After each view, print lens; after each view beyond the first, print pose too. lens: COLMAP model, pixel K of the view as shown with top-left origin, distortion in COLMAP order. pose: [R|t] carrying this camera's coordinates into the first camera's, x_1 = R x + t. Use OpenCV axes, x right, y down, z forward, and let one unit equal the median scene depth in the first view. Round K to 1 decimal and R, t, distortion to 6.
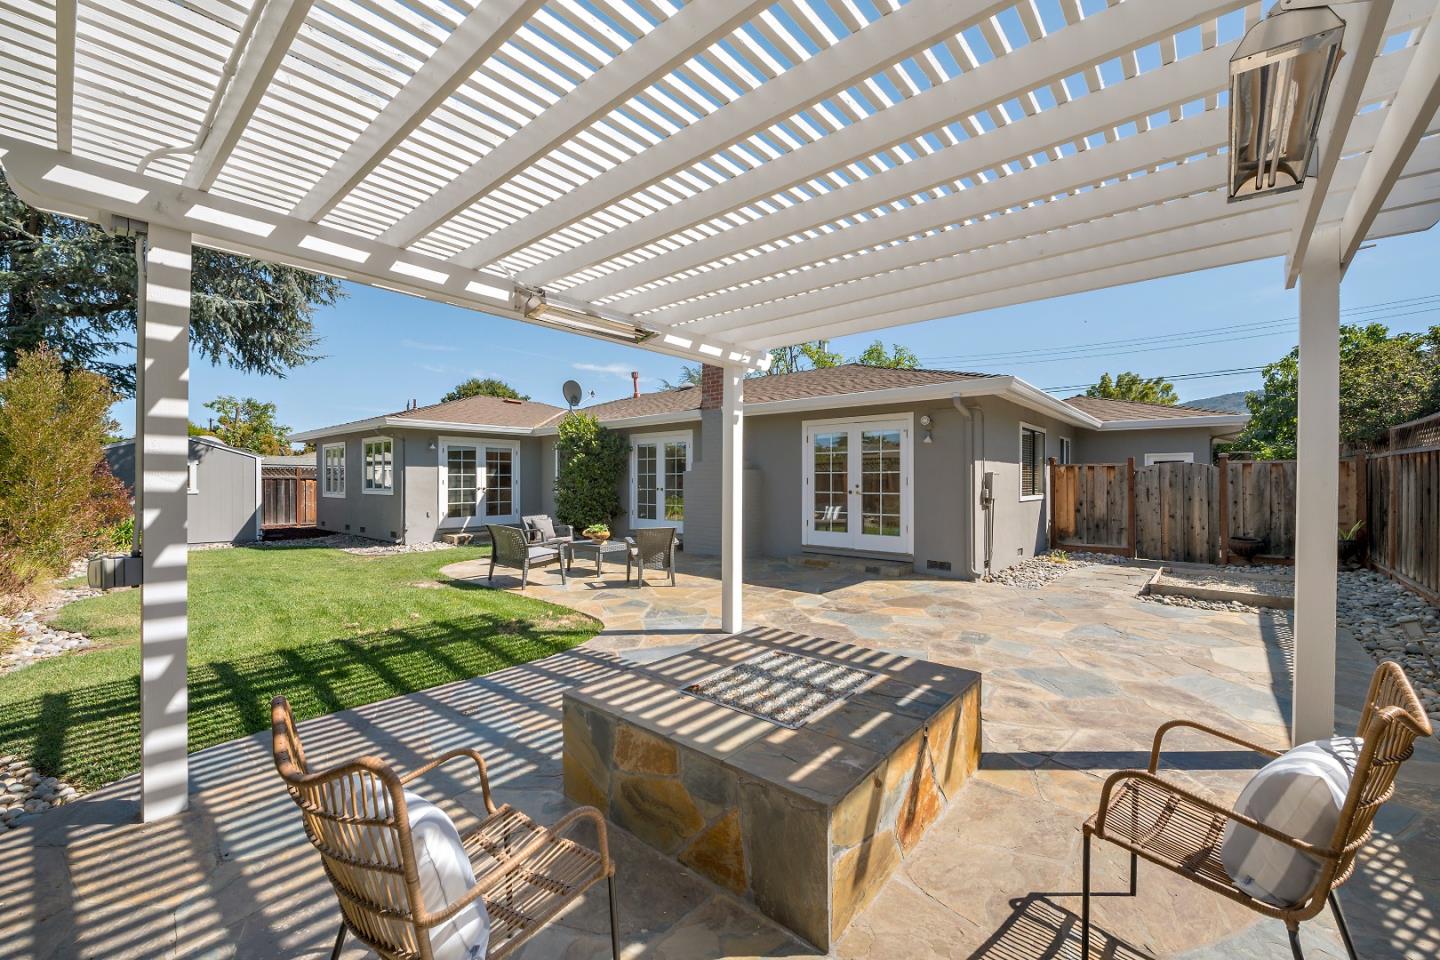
lens RADIAL K [[571.8, 0, 720.2], [0, 571.8, 477.3], [0, 0, 1]] dist [-0.000016, -0.000575]
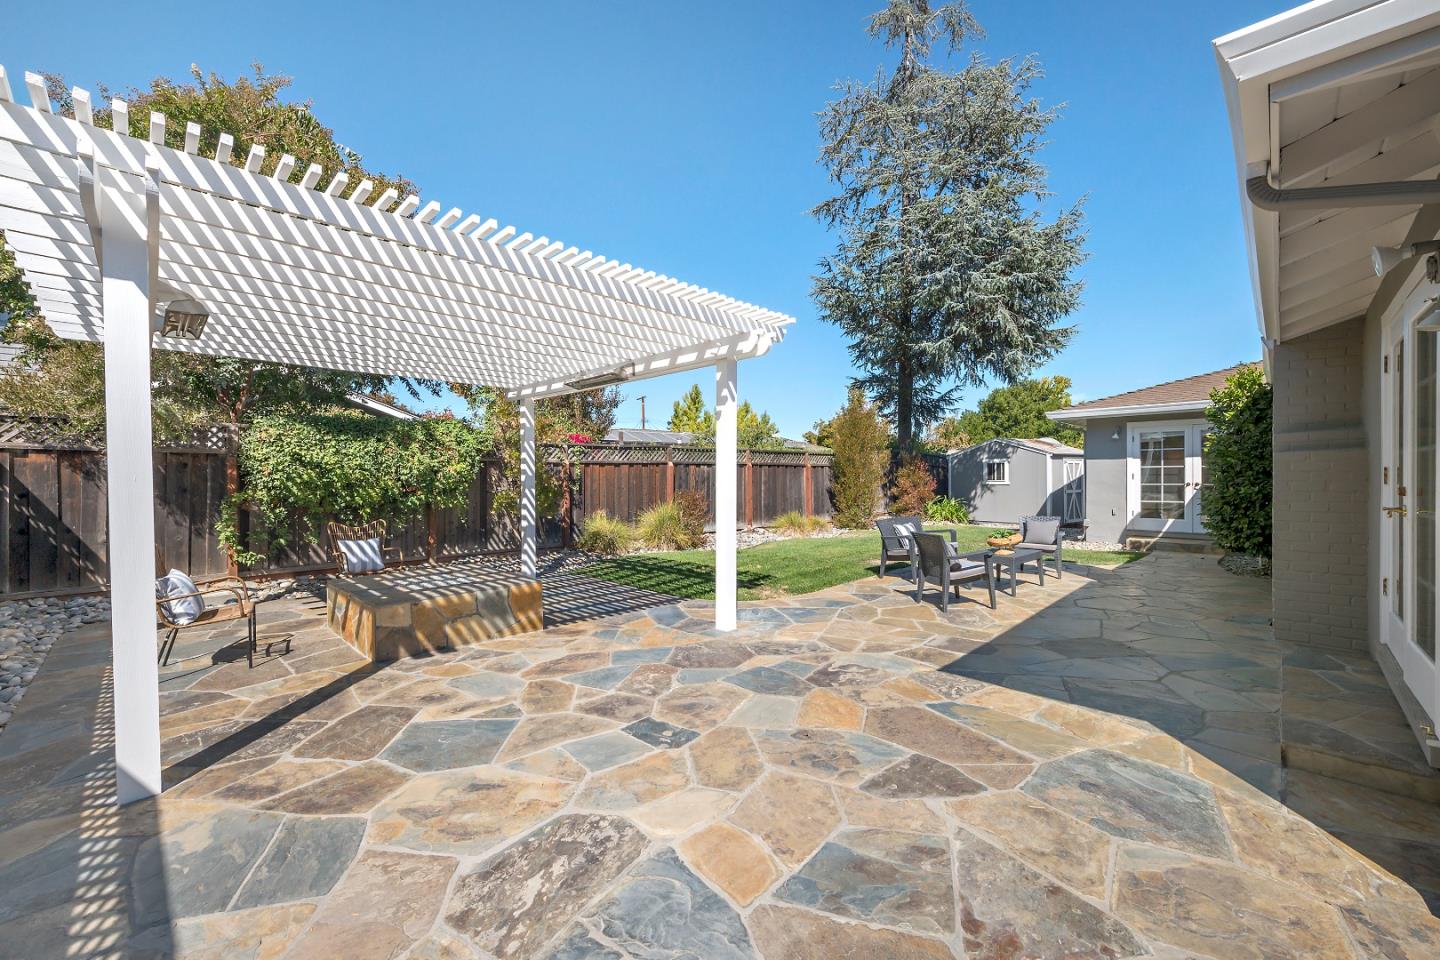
lens RADIAL K [[571.8, 0, 720.2], [0, 571.8, 477.3], [0, 0, 1]] dist [-0.000016, -0.000575]
pose [[-0.064272, -0.000596, -0.997932, 0.462481], [0.012675, 0.999919, -0.001413, 0.003832], [0.997852, -0.012740, -0.064260, 0.486456]]
